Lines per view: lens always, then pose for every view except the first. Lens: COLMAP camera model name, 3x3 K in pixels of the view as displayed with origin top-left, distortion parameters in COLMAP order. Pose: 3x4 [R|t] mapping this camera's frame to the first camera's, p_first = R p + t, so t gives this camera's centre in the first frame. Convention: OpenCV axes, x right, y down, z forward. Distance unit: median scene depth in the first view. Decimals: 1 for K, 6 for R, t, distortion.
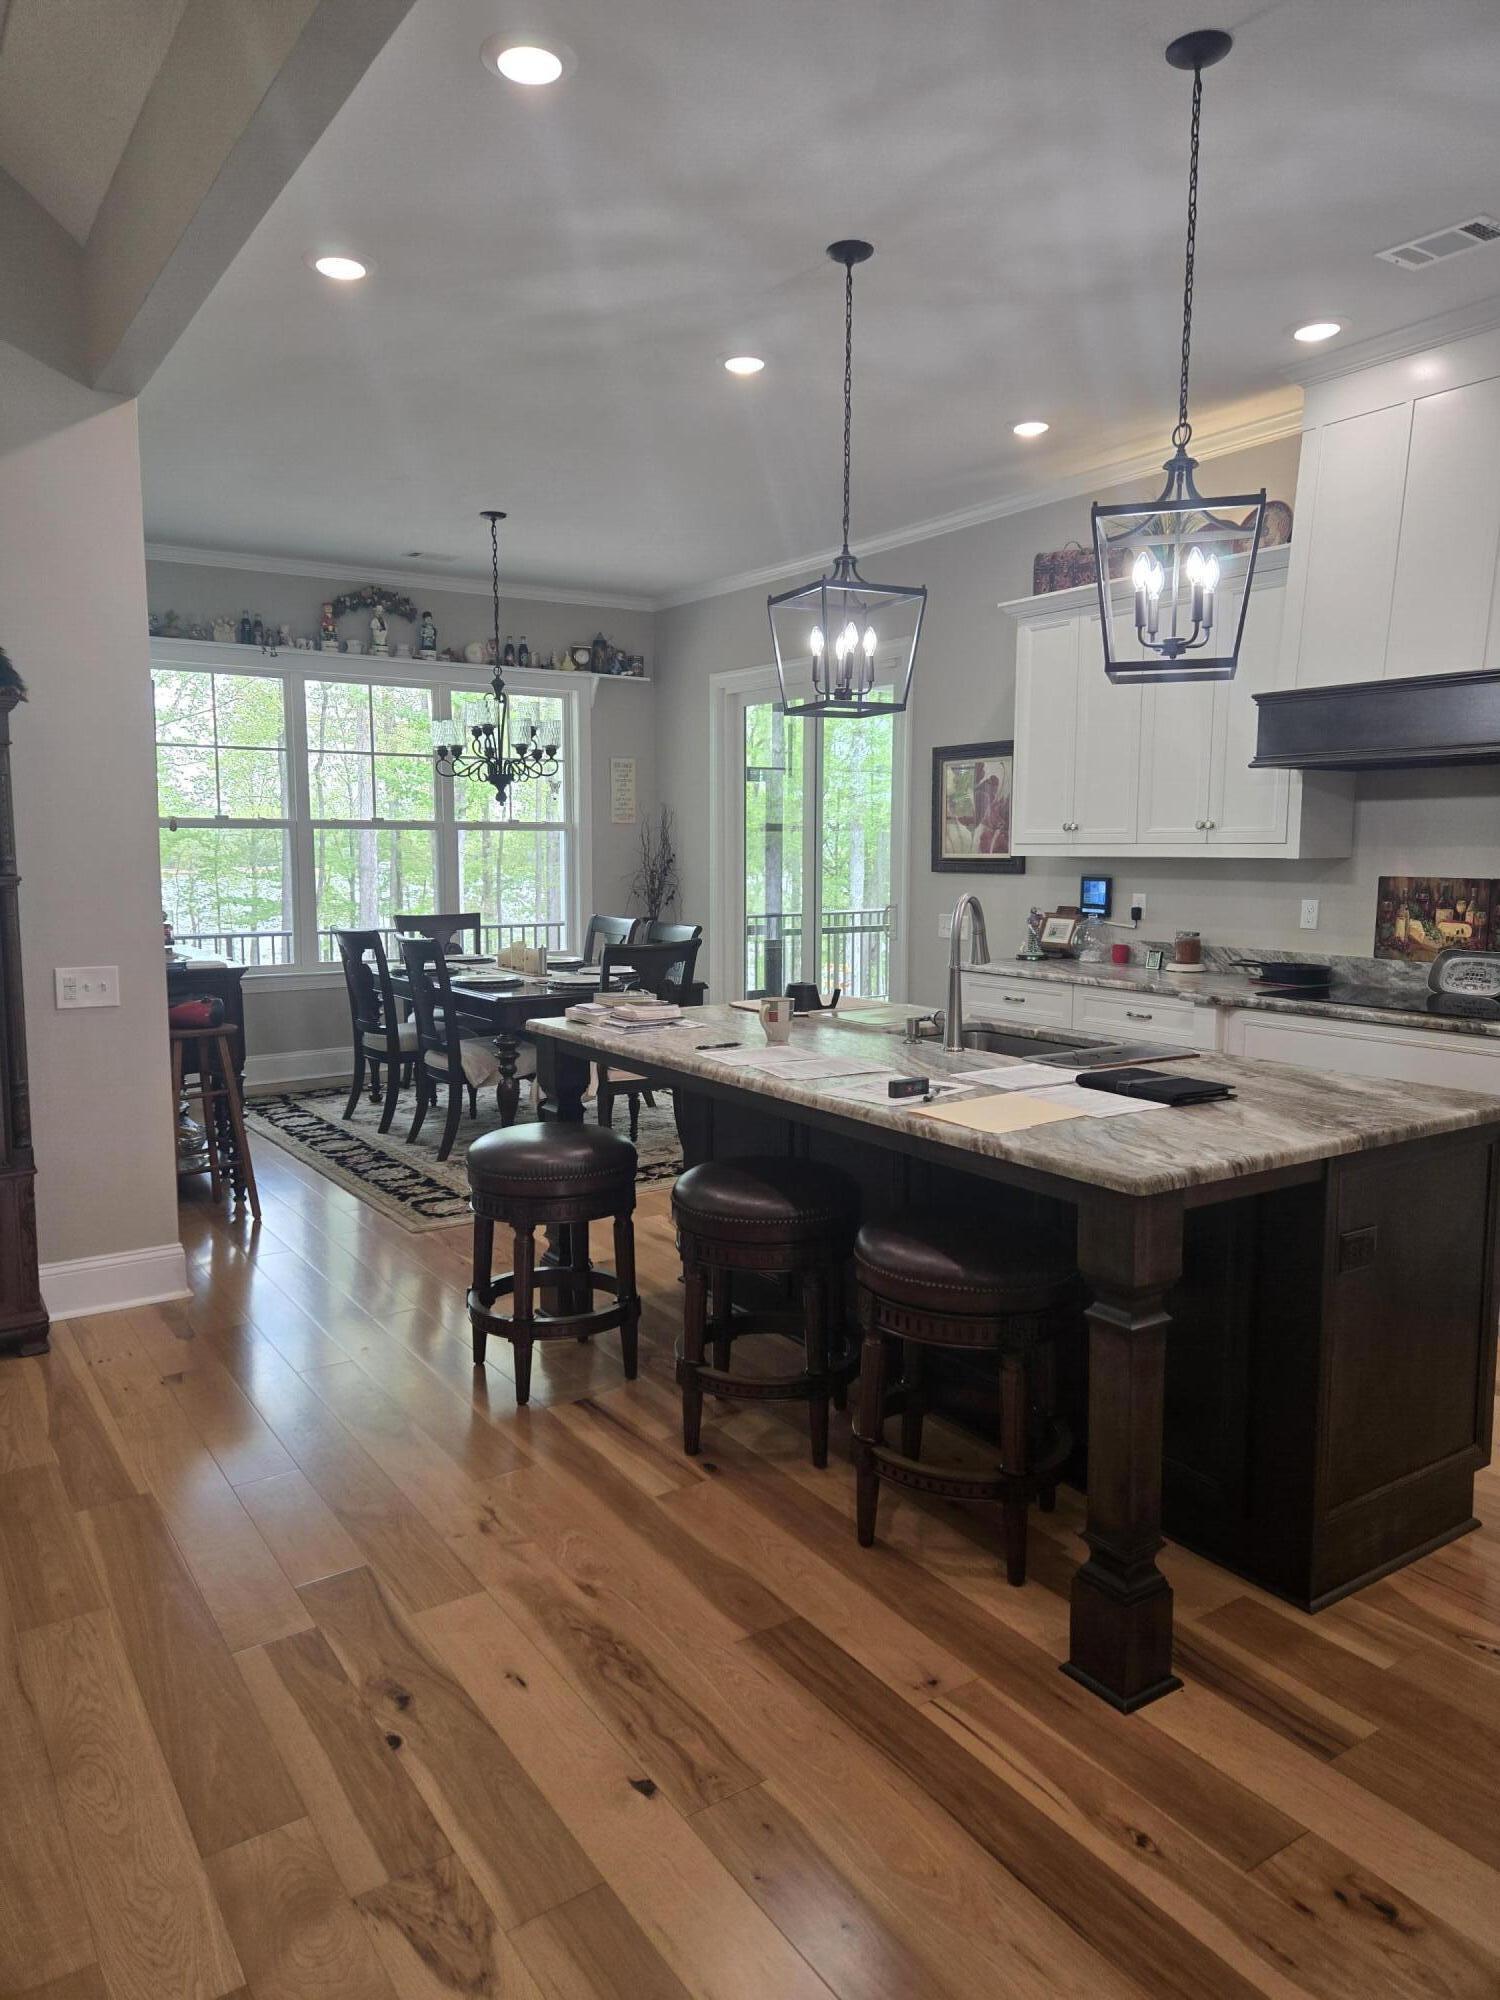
lens RADIAL K [[1337.8, 0, 750.0], [0, 1337.8, 1000.0], [0, 0, 1]] dist [0.060583, 0.002034]
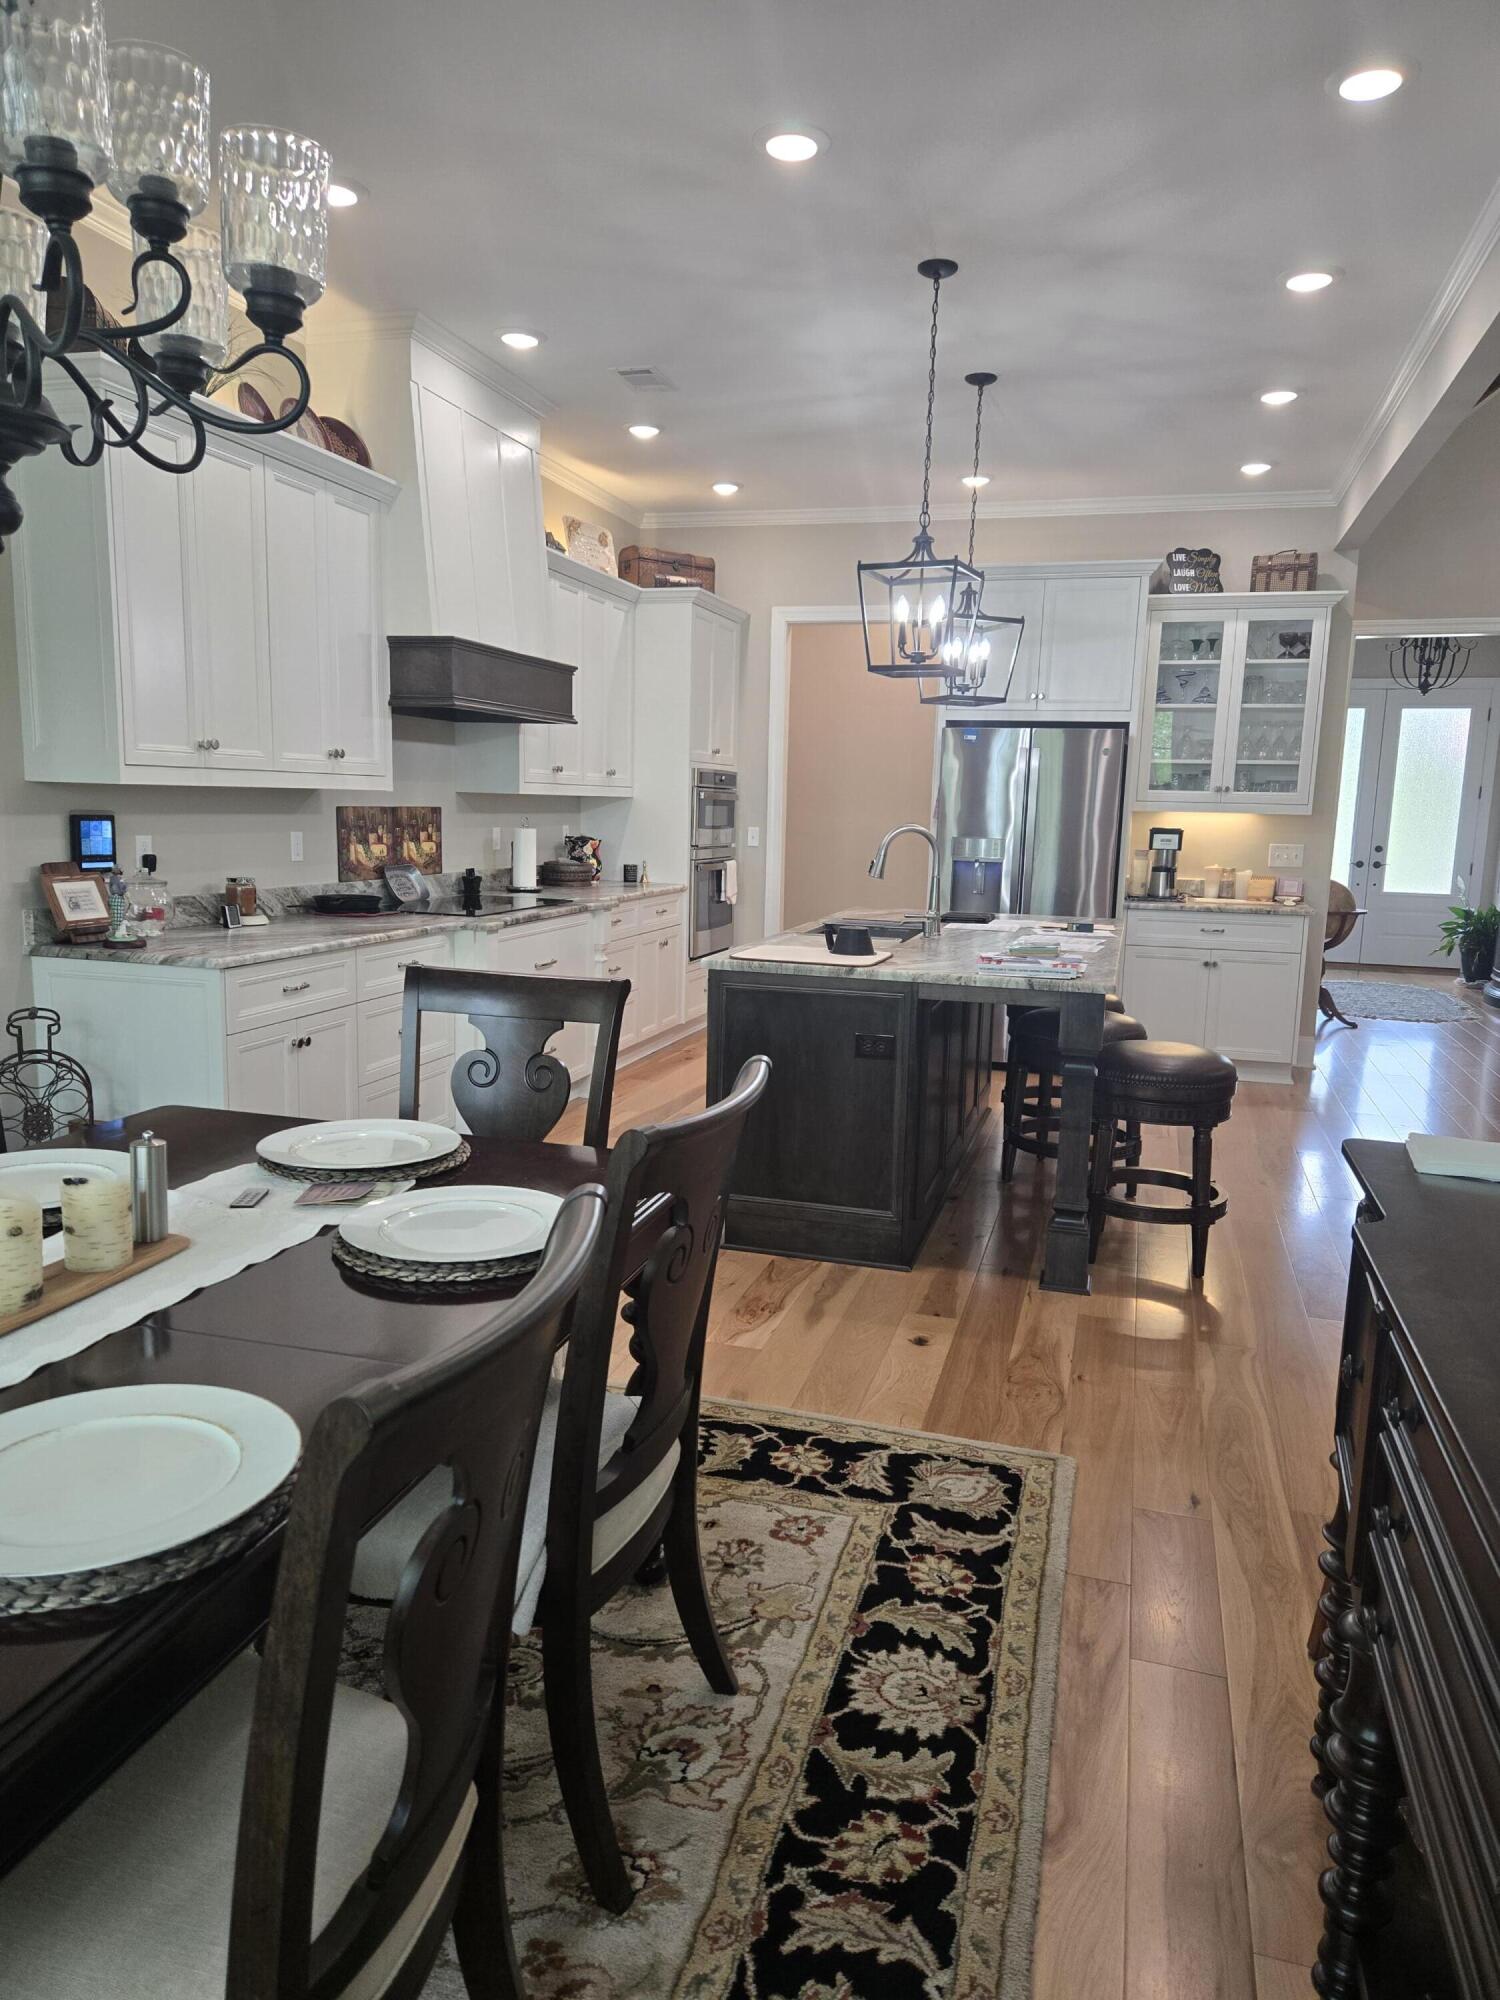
lens RADIAL K [[1337.8, 0, 750.0], [0, 1337.8, 1000.0], [0, 0, 1]] dist [0.060583, 0.002034]
pose [[-0.627584, -0.131258, 0.767405, -0.580046], [0.069686, 0.972259, 0.223285, -0.157338], [-0.775424, 0.193608, -0.601027, 1.417554]]
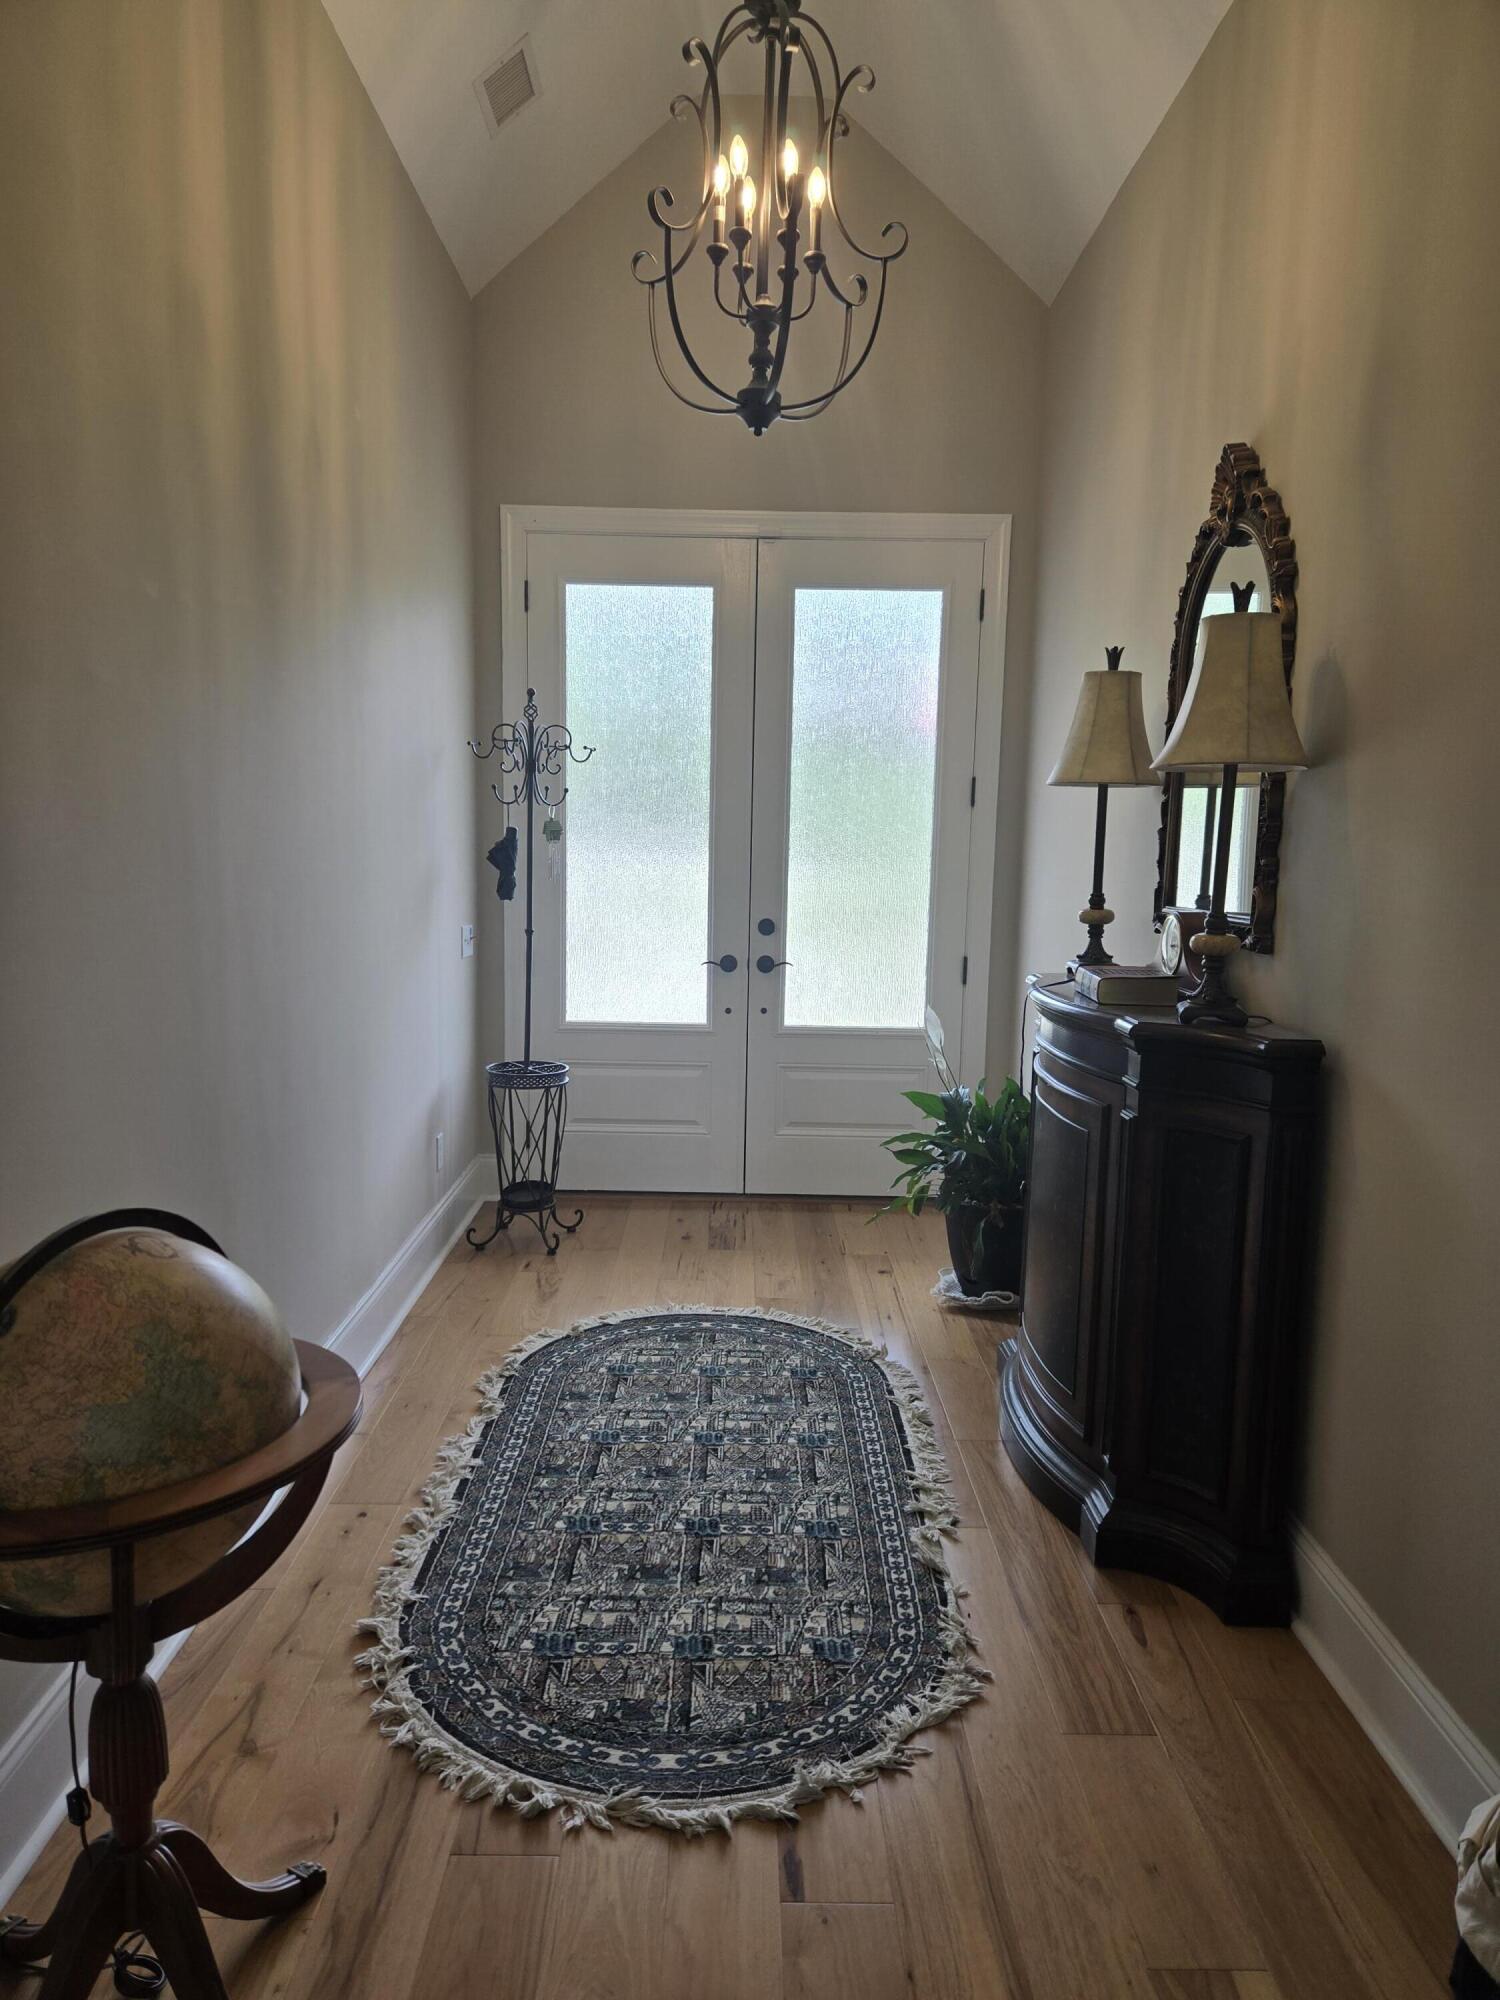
lens RADIAL K [[1337.8, 0, 750.0], [0, 1337.8, 1000.0], [0, 0, 1]] dist [0.060583, 0.002034]
pose [[-0.831809, -0.088350, 0.547985, -0.472555], [0.046759, 0.972588, 0.227785, -0.127146], [-0.553088, 0.215097, -0.804877, 1.159554]]
